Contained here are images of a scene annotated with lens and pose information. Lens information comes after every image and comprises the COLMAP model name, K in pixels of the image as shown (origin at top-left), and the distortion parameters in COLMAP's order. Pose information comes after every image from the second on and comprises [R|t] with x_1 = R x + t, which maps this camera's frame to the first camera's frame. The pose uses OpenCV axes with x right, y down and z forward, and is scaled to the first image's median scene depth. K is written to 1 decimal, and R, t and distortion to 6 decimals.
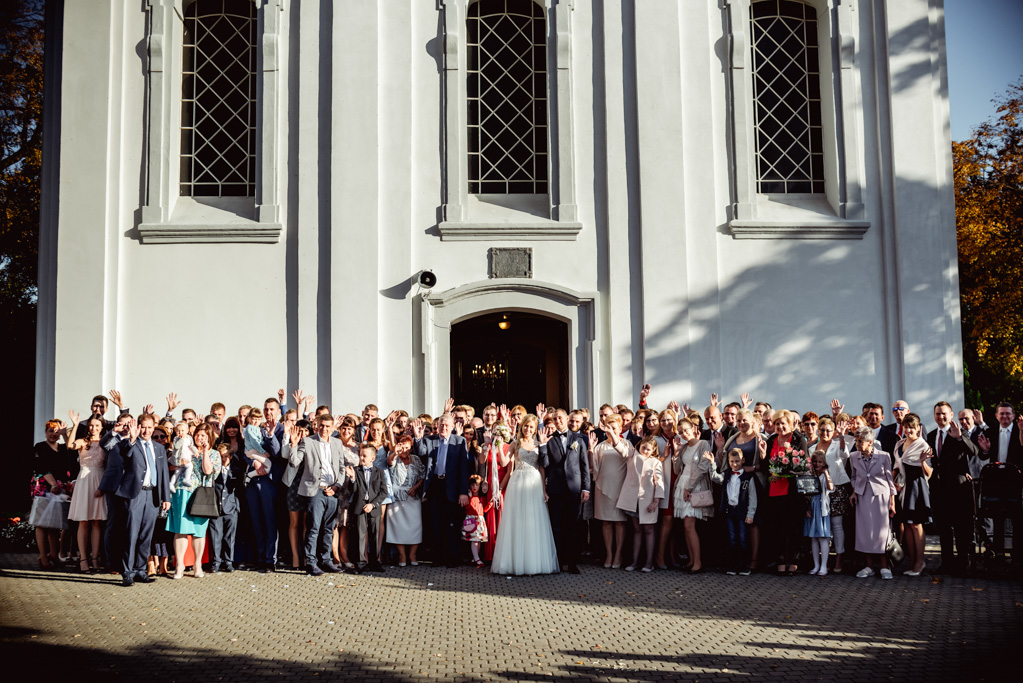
lens RADIAL K [[1039.0, 0, 541.5], [0, 1039.0, 304.3], [0, 0, 1]] dist [-0.073802, 0.094391]
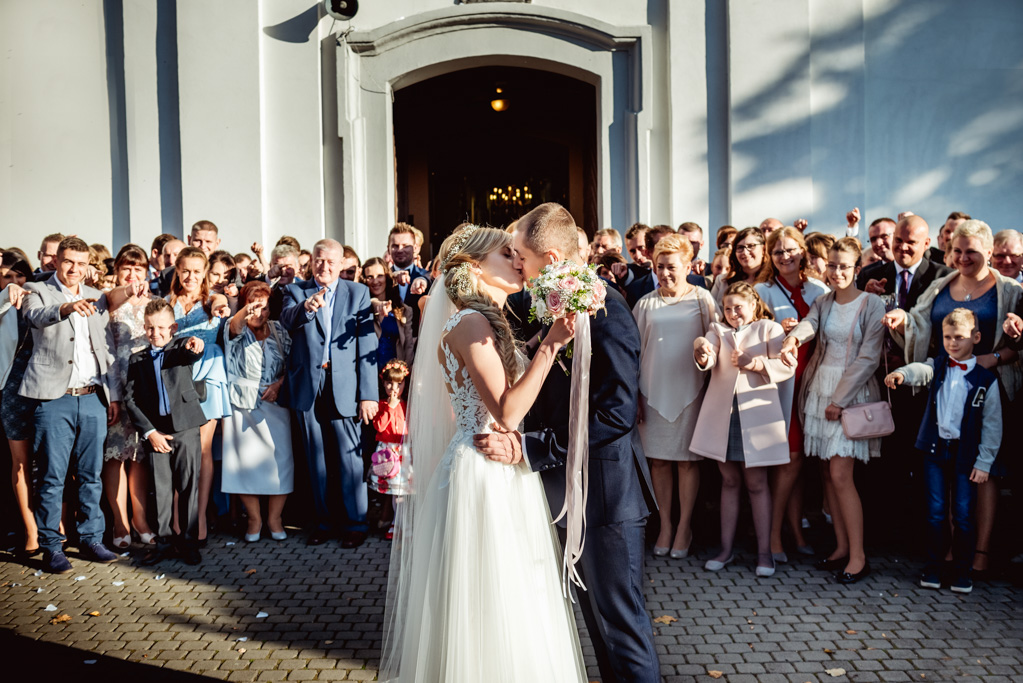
lens RADIAL K [[958.7, 0, 527.1], [0, 958.7, 354.2], [0, 0, 1]] dist [-0.068625, 0.097029]
pose [[0.997304, 0.002914, -0.073324, 0.028222], [0.012321, 0.978379, 0.206454, 0.057371], [0.072340, -0.206801, 0.975705, 0.472801]]
